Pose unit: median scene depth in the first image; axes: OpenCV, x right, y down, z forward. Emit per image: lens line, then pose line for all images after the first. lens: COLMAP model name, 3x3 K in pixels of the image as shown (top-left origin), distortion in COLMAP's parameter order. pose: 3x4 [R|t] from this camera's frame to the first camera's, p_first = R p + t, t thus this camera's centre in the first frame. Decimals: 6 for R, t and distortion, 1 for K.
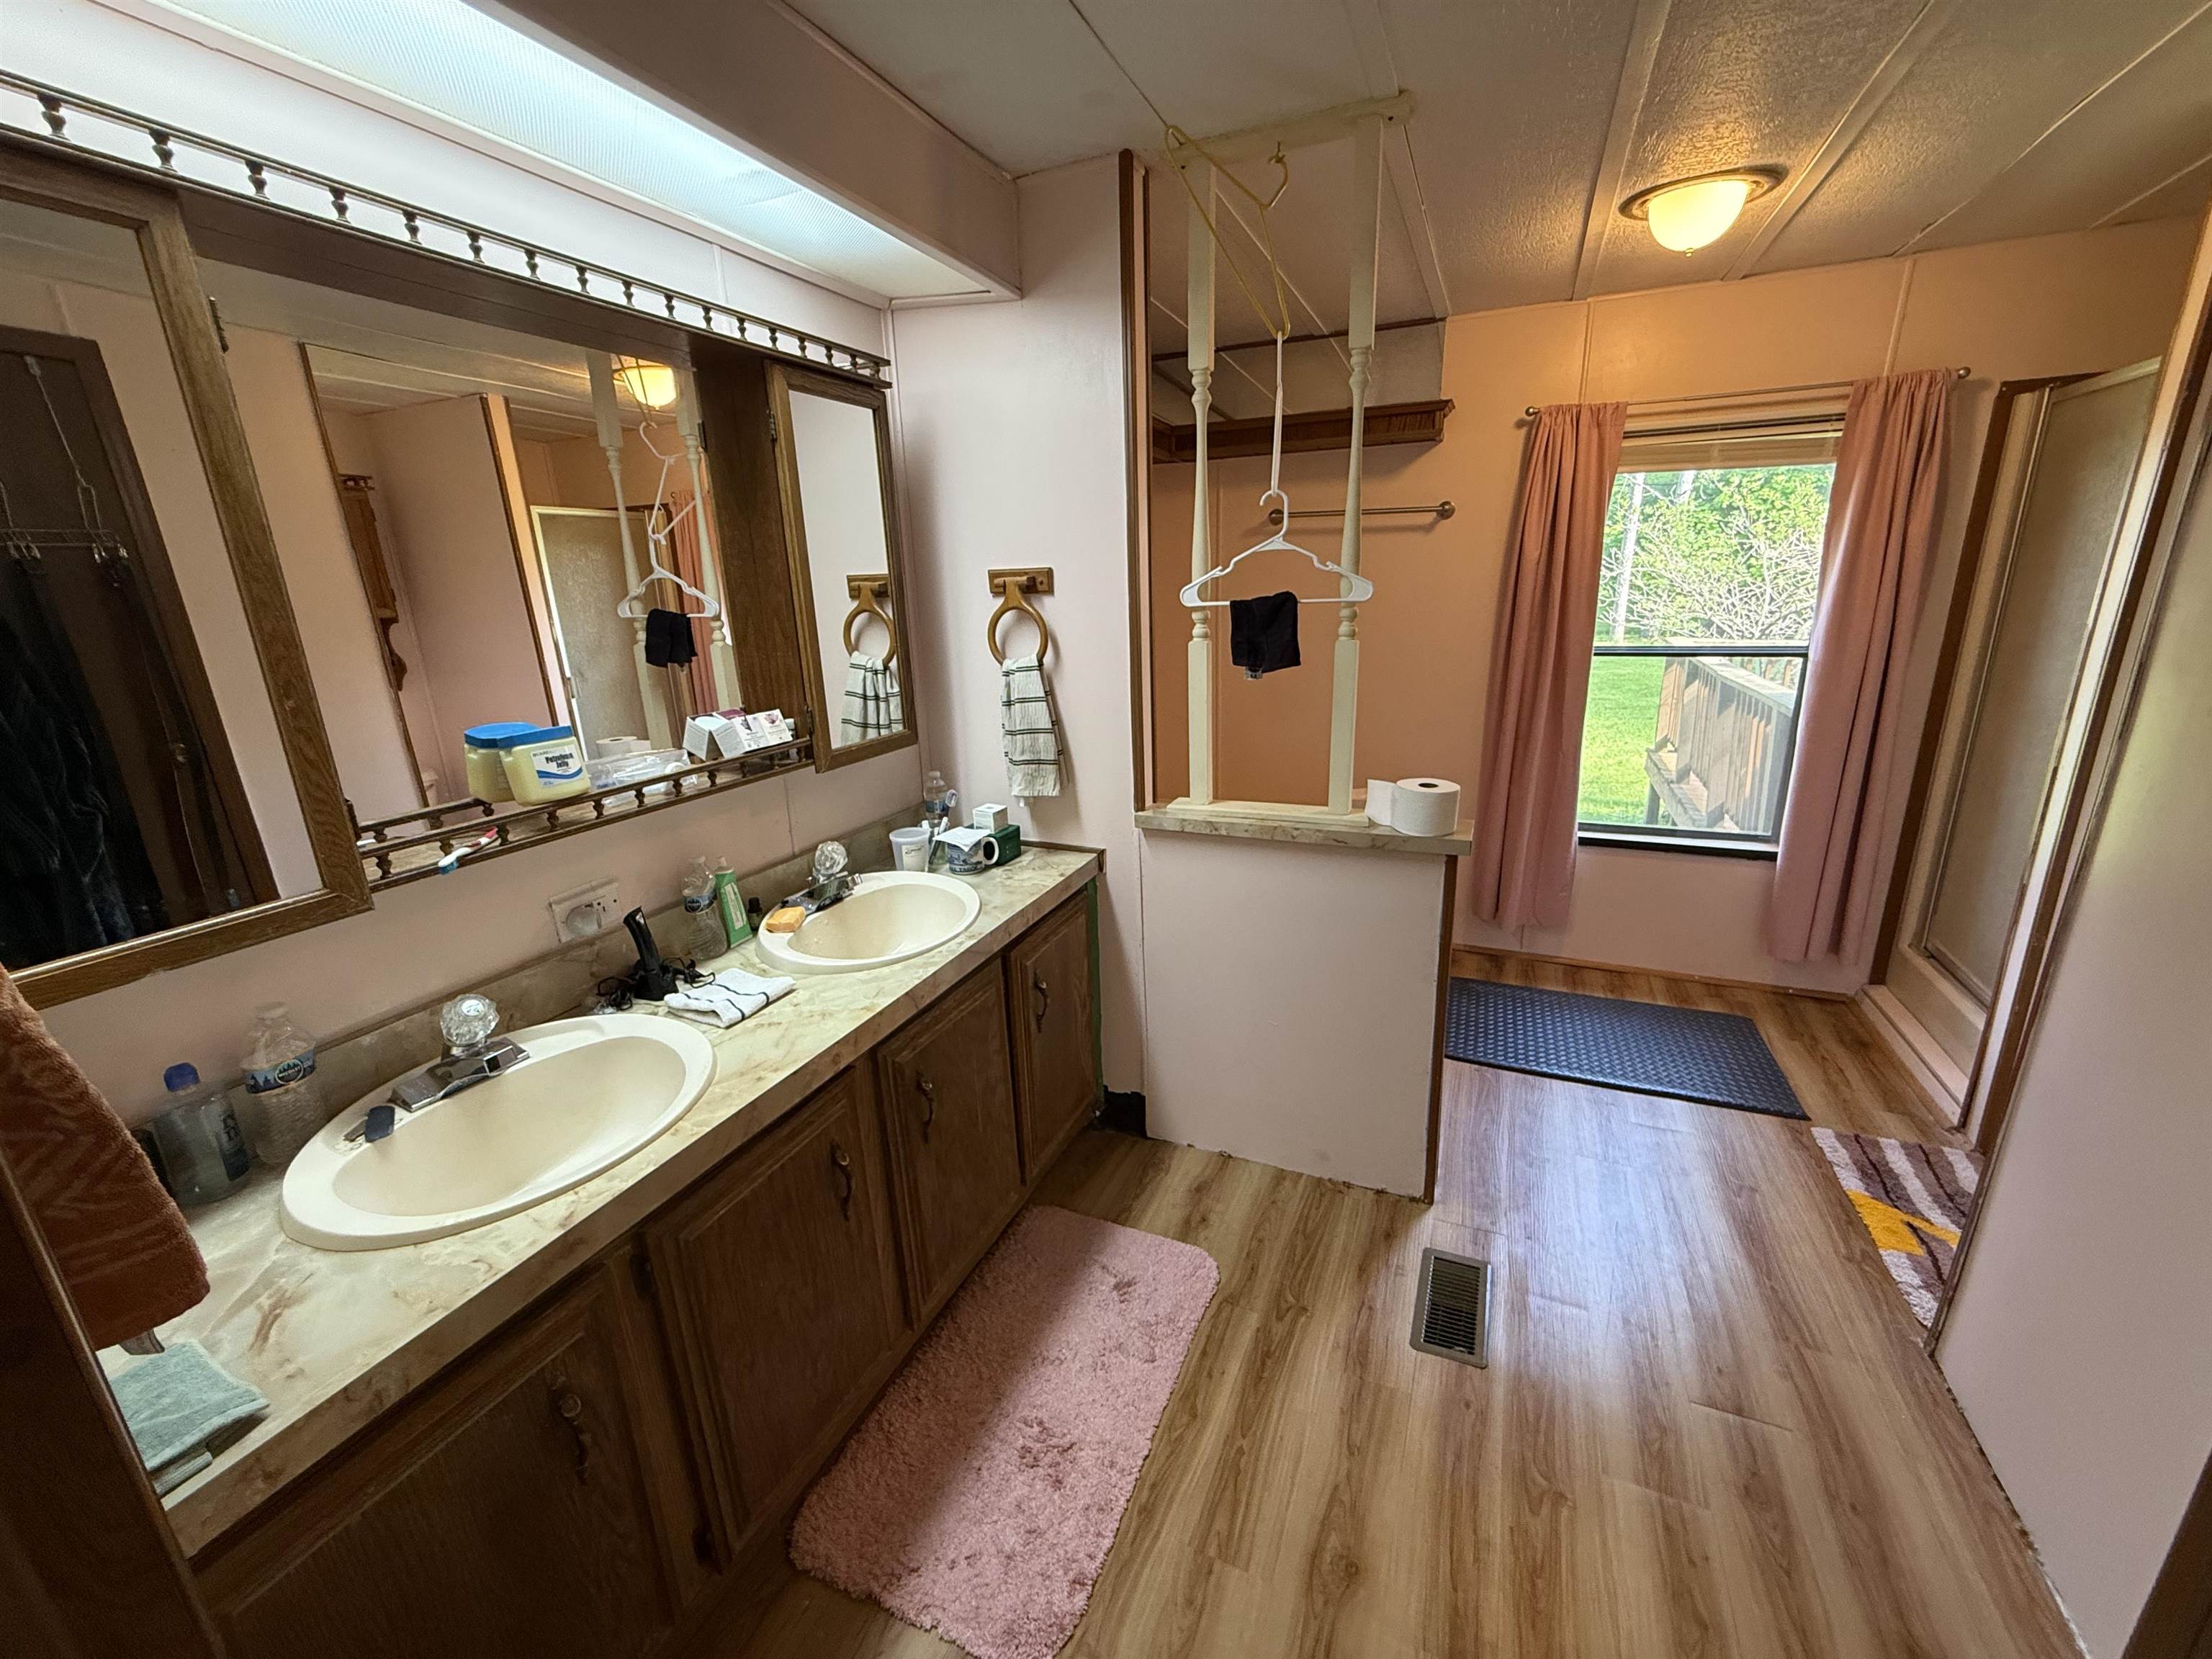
lens RADIAL K [[876.6, 0, 1109.1], [0, 876.6, 830.0], [0, 0, 1]] dist [-0.001203, -0.000420]
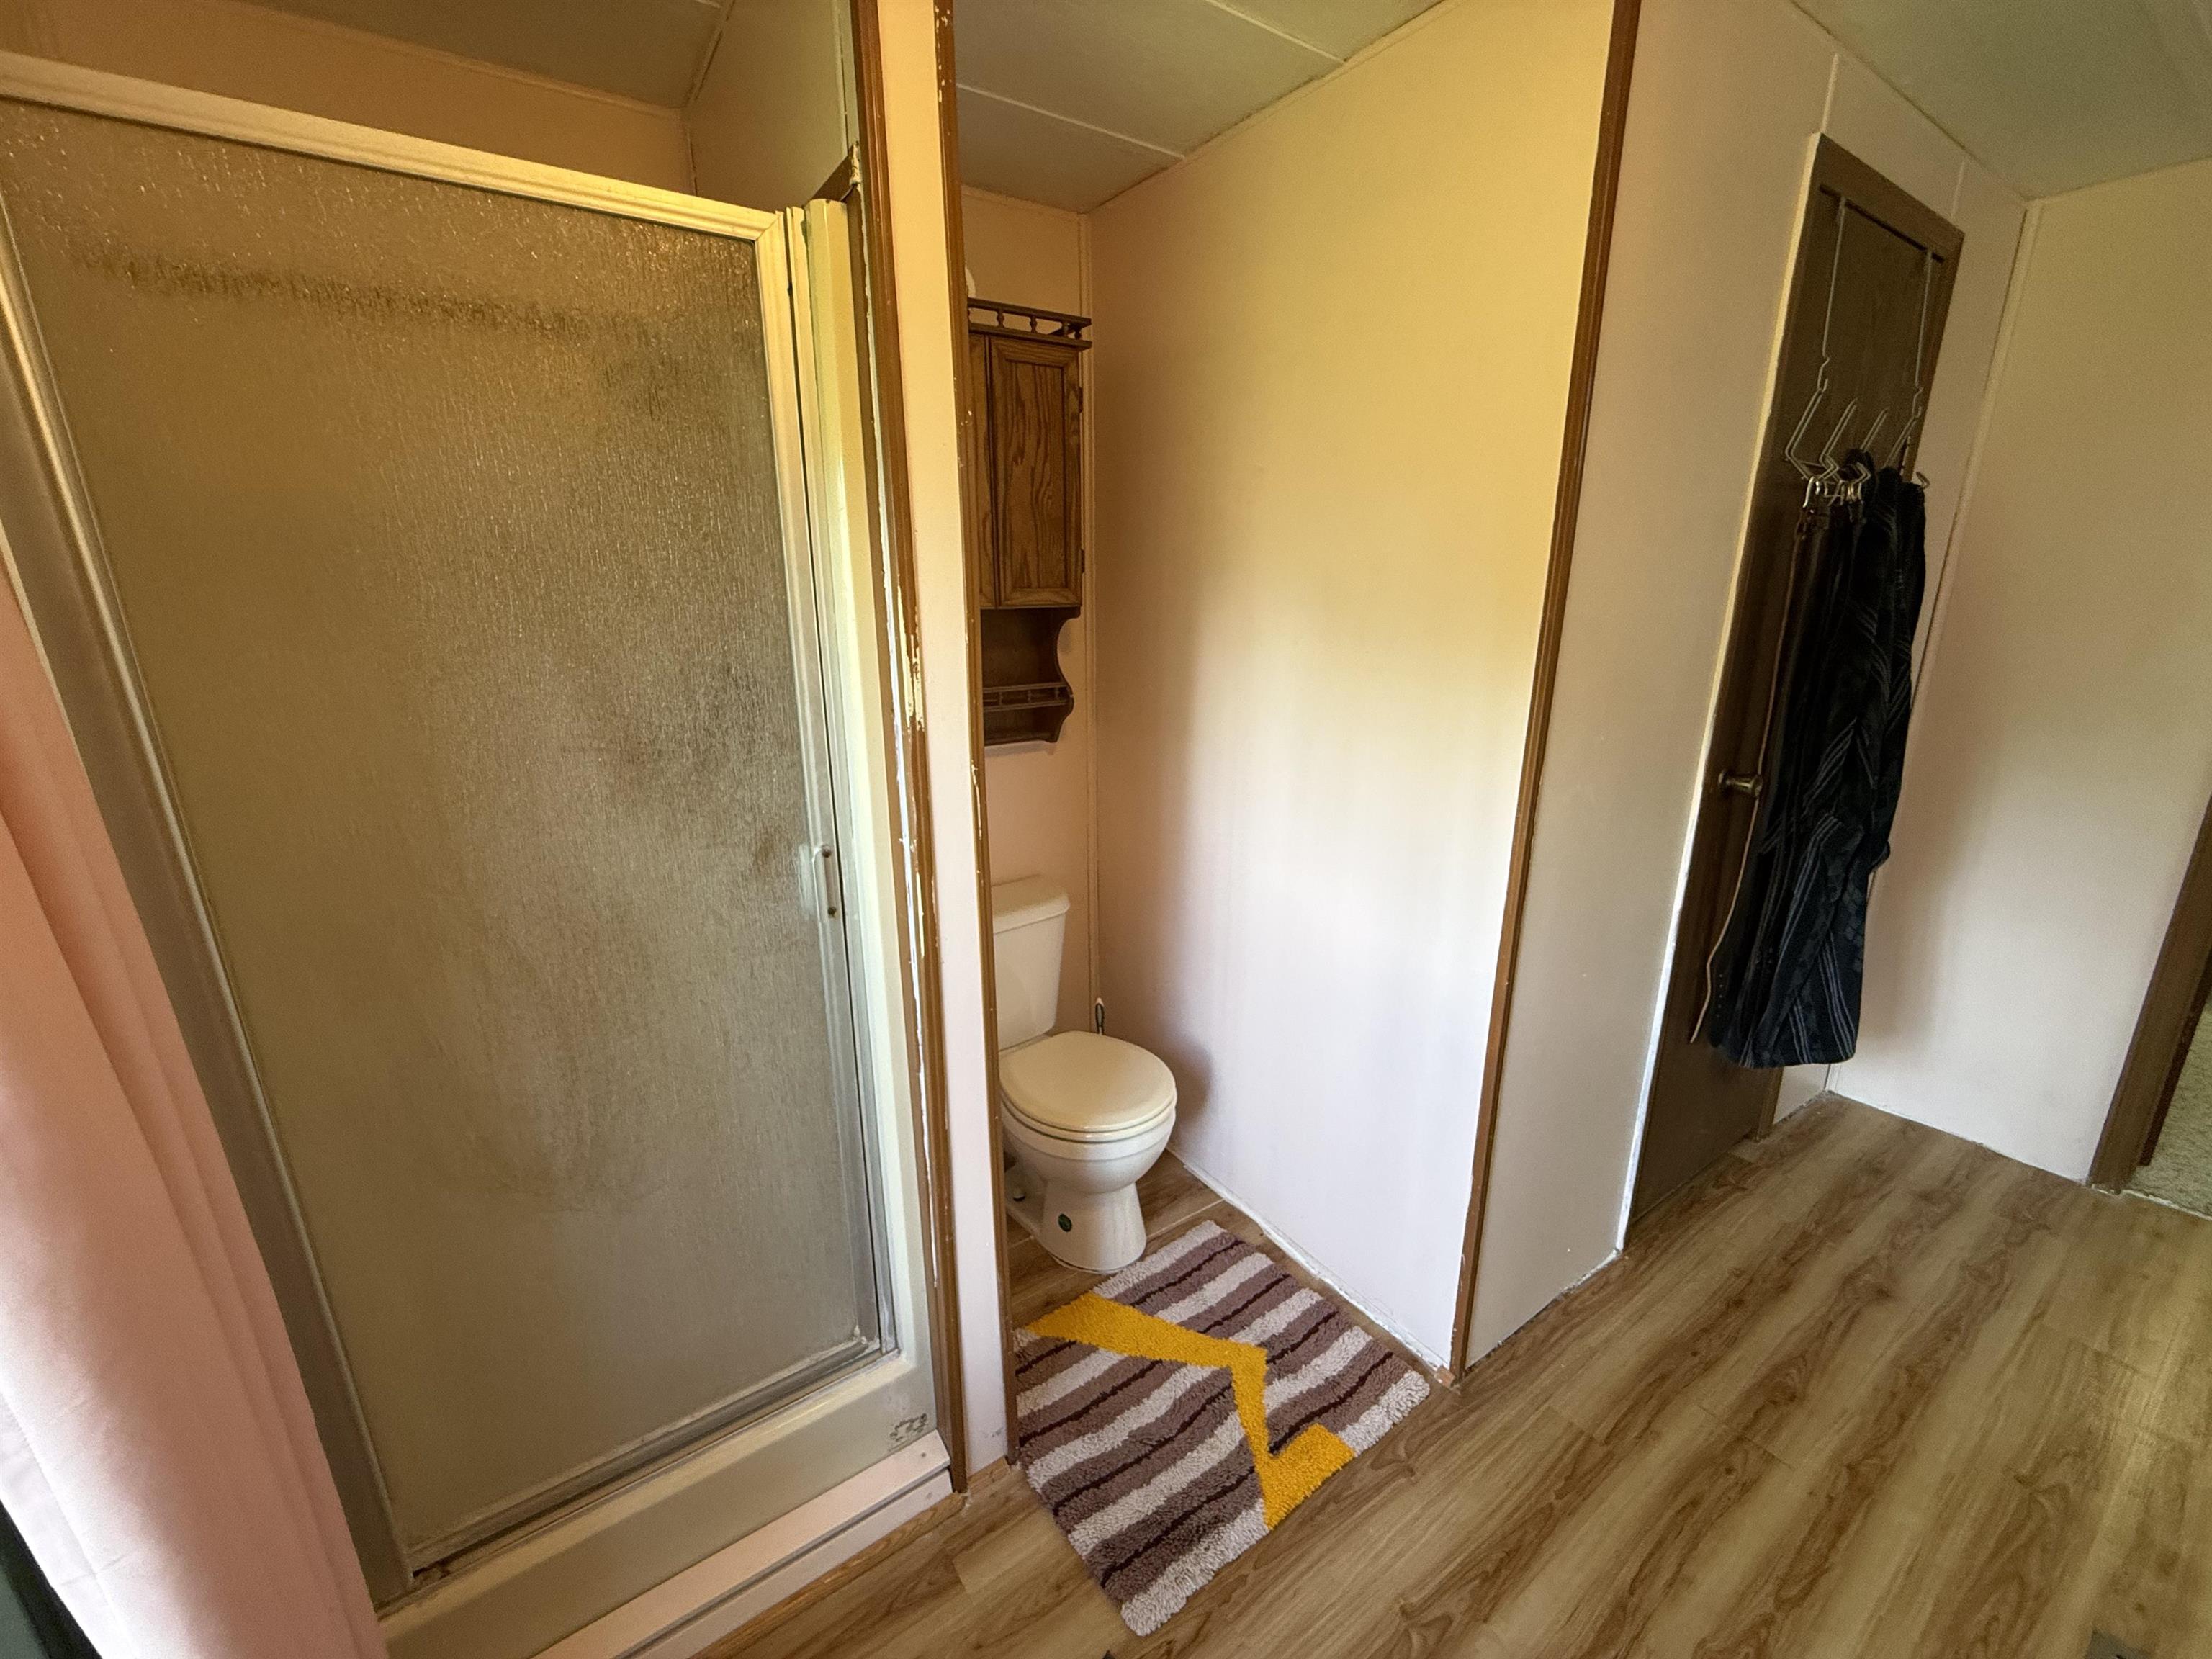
lens RADIAL K [[876.6, 0, 1107.8], [0, 876.6, 829.1], [0, 0, 1]] dist [-0.001203, -0.000420]
pose [[-0.847699, -0.101379, 0.520700, 0.666021], [0.180635, 0.867745, 0.463022, -0.389258], [-0.498775, 0.486560, -0.717274, 1.305179]]
